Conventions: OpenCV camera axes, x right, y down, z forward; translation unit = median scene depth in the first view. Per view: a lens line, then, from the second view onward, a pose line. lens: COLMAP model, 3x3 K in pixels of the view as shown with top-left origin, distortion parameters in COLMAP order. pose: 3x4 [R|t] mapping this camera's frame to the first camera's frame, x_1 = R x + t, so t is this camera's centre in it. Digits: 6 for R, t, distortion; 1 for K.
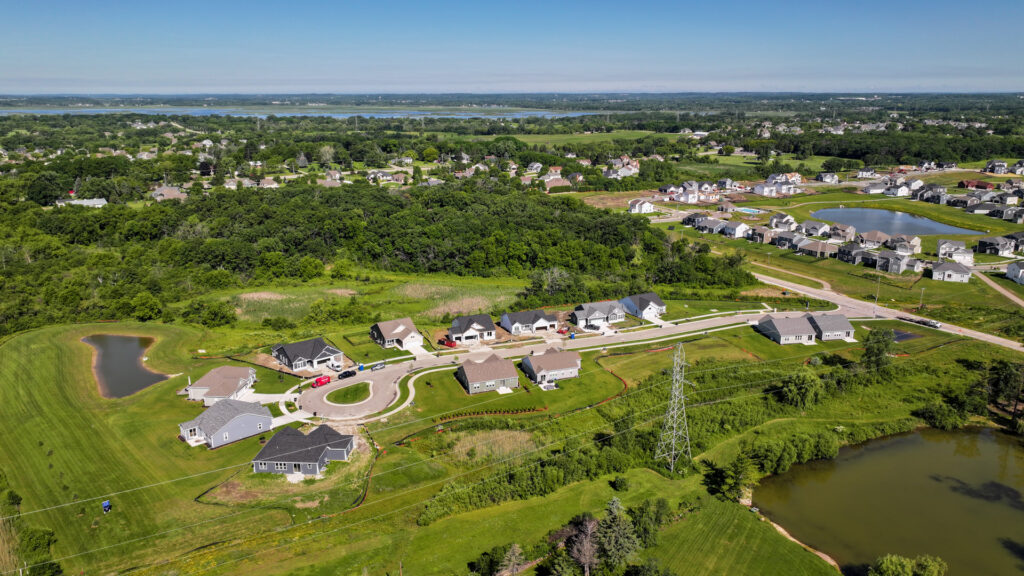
lens RADIAL K [[715.2, 0, 516.3], [0, 715.2, 283.9], [0, 0, 1]] dist [0.009266, -0.001863]
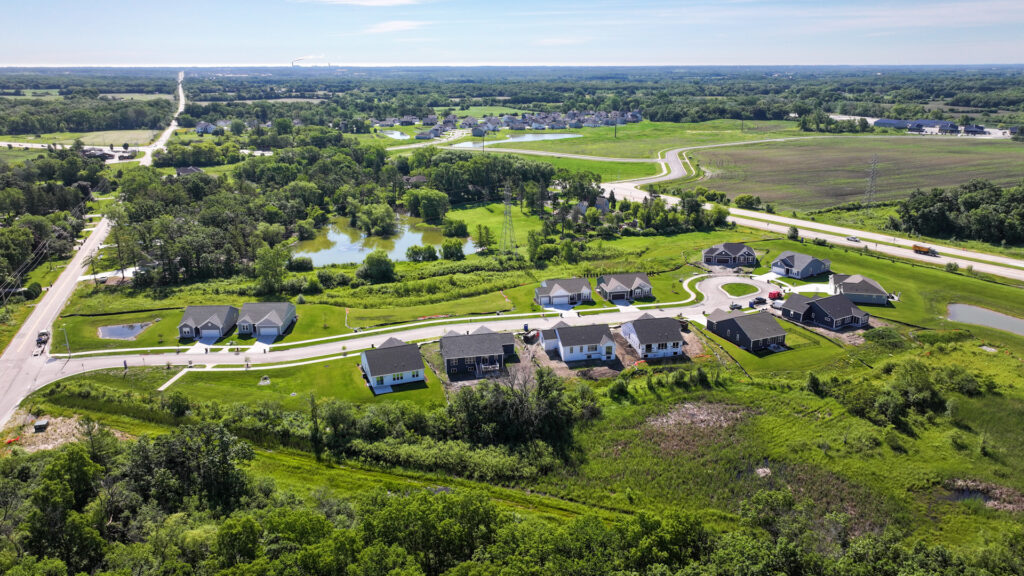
lens RADIAL K [[715.2, 0, 518.1], [0, 715.2, 290.8], [0, 0, 1]] dist [0.009266, -0.001863]
pose [[-0.992391, -0.033055, 0.118608, -0.006095], [0.035447, 0.845810, 0.532305, -0.284026], [-0.117915, 0.532458, -0.838203, 1.188870]]
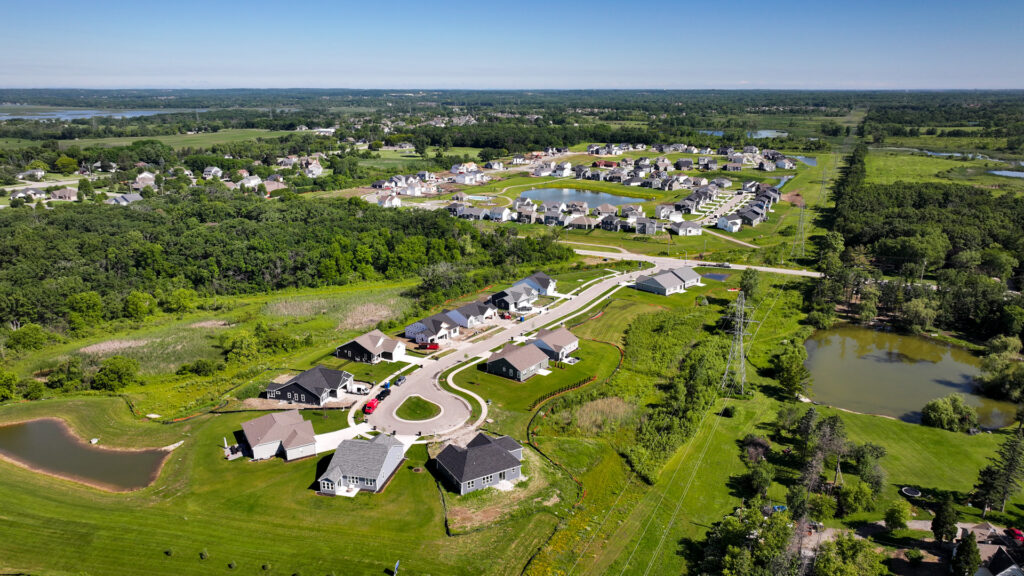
lens RADIAL K [[715.2, 0, 515.9], [0, 715.2, 288.8], [0, 0, 1]] dist [0.009266, -0.001863]
pose [[0.829089, -0.149684, 0.538707, -0.357667], [0.143656, 0.988181, 0.053482, -0.021882], [-0.540346, 0.033047, 0.840794, 0.071736]]
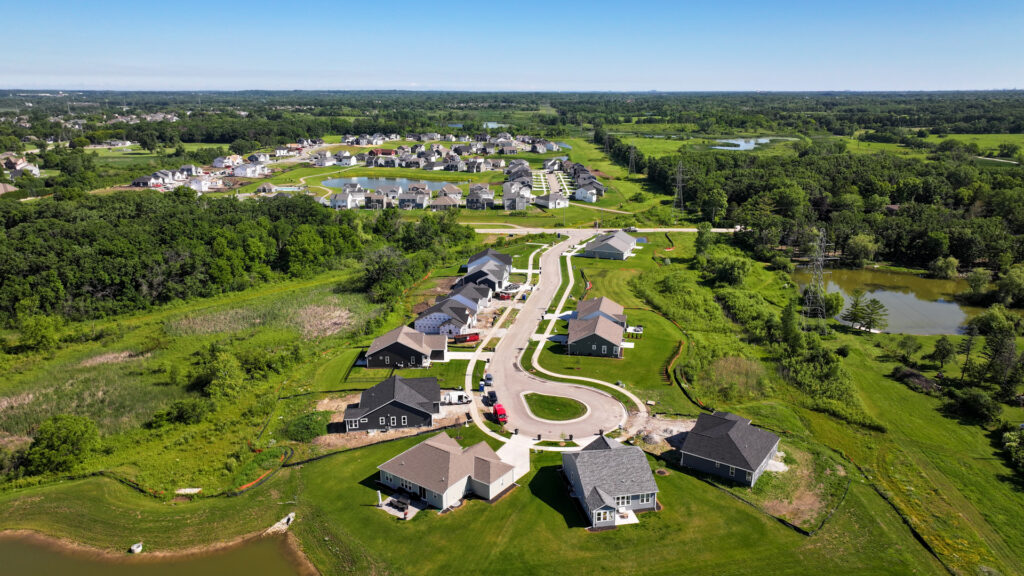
lens RADIAL K [[715.2, 0, 516.9], [0, 715.2, 286.1], [0, 0, 1]] dist [0.009266, -0.001863]
pose [[0.517749, -0.224501, 0.825551, -0.493924], [0.220521, 0.967370, 0.124767, -0.042231], [-0.826623, 0.117453, 0.550362, 0.352639]]
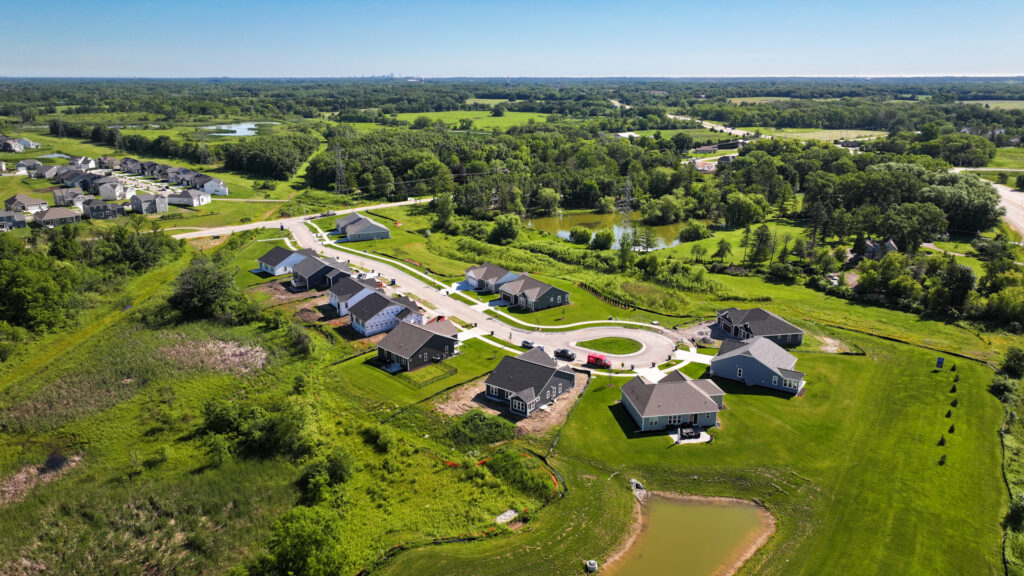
lens RADIAL K [[715.2, 0, 516.3], [0, 715.2, 282.7], [0, 0, 1]] dist [0.009266, -0.001863]
pose [[-0.248666, -0.266030, 0.931339, -0.573222], [0.249183, 0.911607, 0.326925, -0.130728], [-0.935988, 0.313369, -0.160396, 0.714177]]
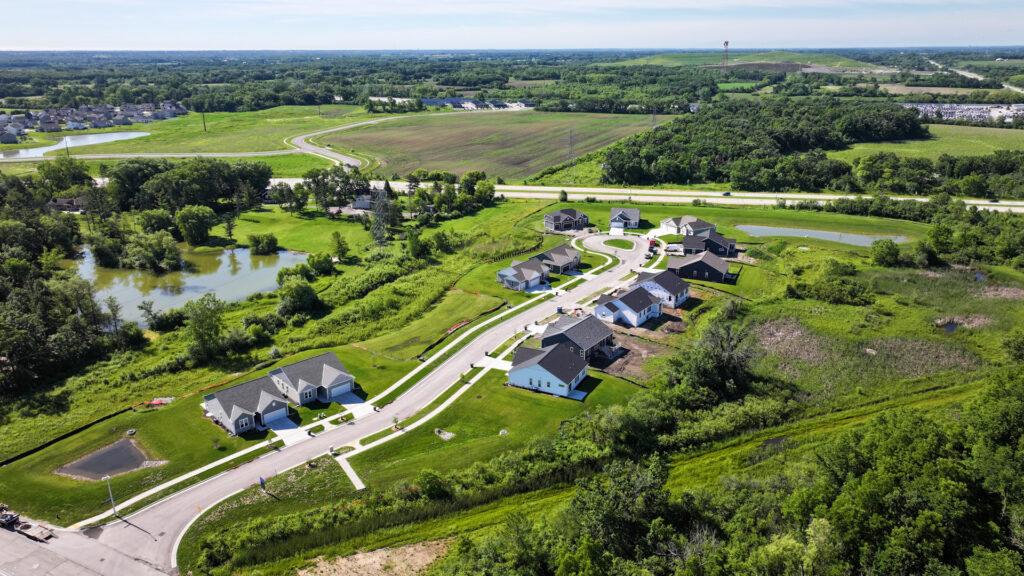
lens RADIAL K [[715.2, 0, 518.1], [0, 715.2, 288.0], [0, 0, 1]] dist [0.009266, -0.001863]
pose [[-0.820048, 0.188219, -0.540458, 0.403210], [-0.139300, 0.850320, 0.507495, -0.261179], [0.555083, 0.491456, -0.671084, 1.085804]]
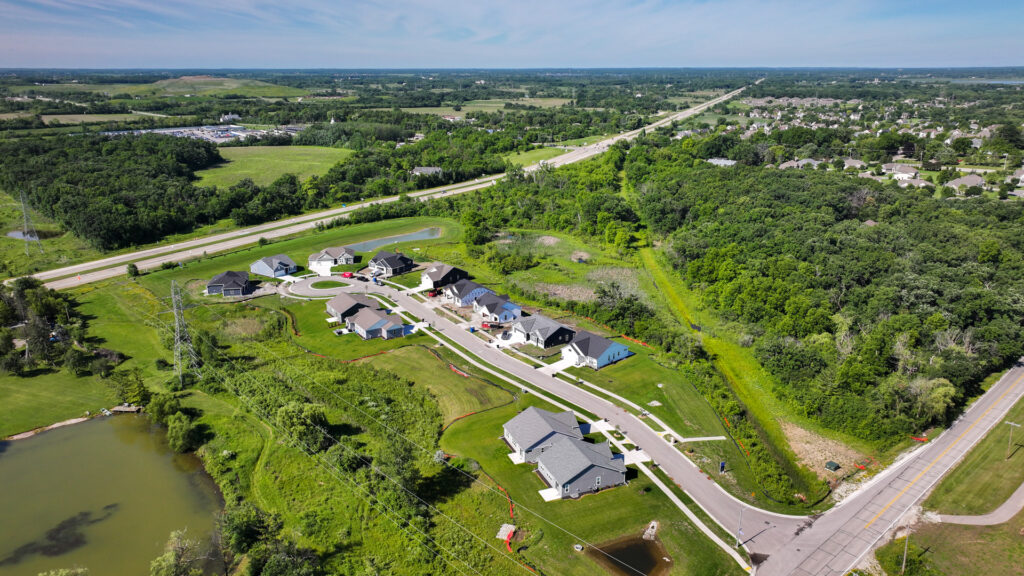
lens RADIAL K [[715.2, 0, 512.7], [0, 715.2, 287.3], [0, 0, 1]] dist [0.009266, -0.001863]
pose [[0.227776, 0.289518, -0.929676, 0.686789], [-0.247370, 0.940655, 0.232329, -0.153521], [0.941768, 0.177055, 0.285876, 0.548165]]
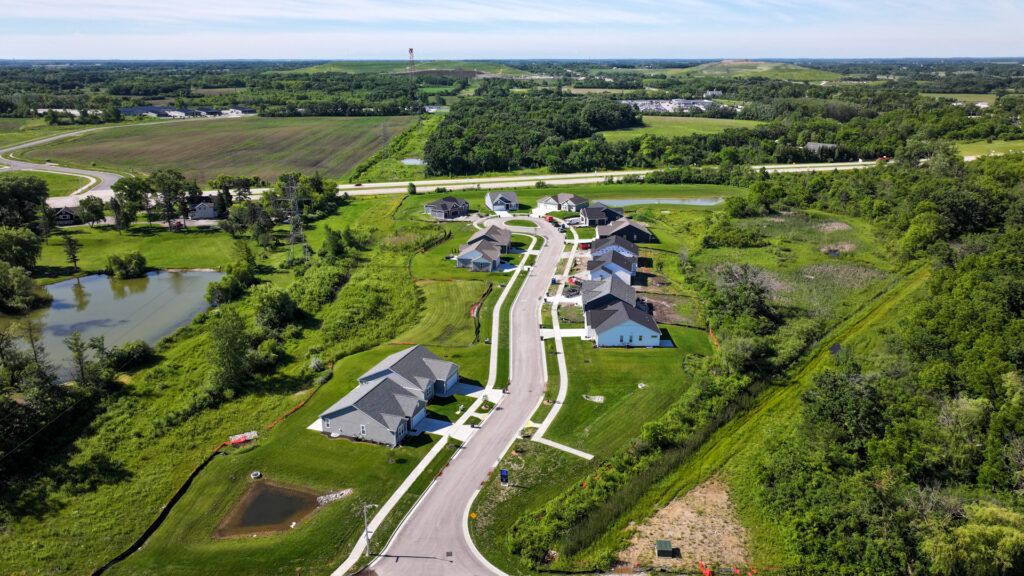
lens RADIAL K [[715.2, 0, 517.1], [0, 715.2, 283.1], [0, 0, 1]] dist [0.009266, -0.001863]
pose [[-0.481503, 0.267172, -0.834730, 0.576914], [-0.219558, 0.885267, 0.409997, -0.187854], [0.848498, 0.380686, -0.367599, 0.911043]]
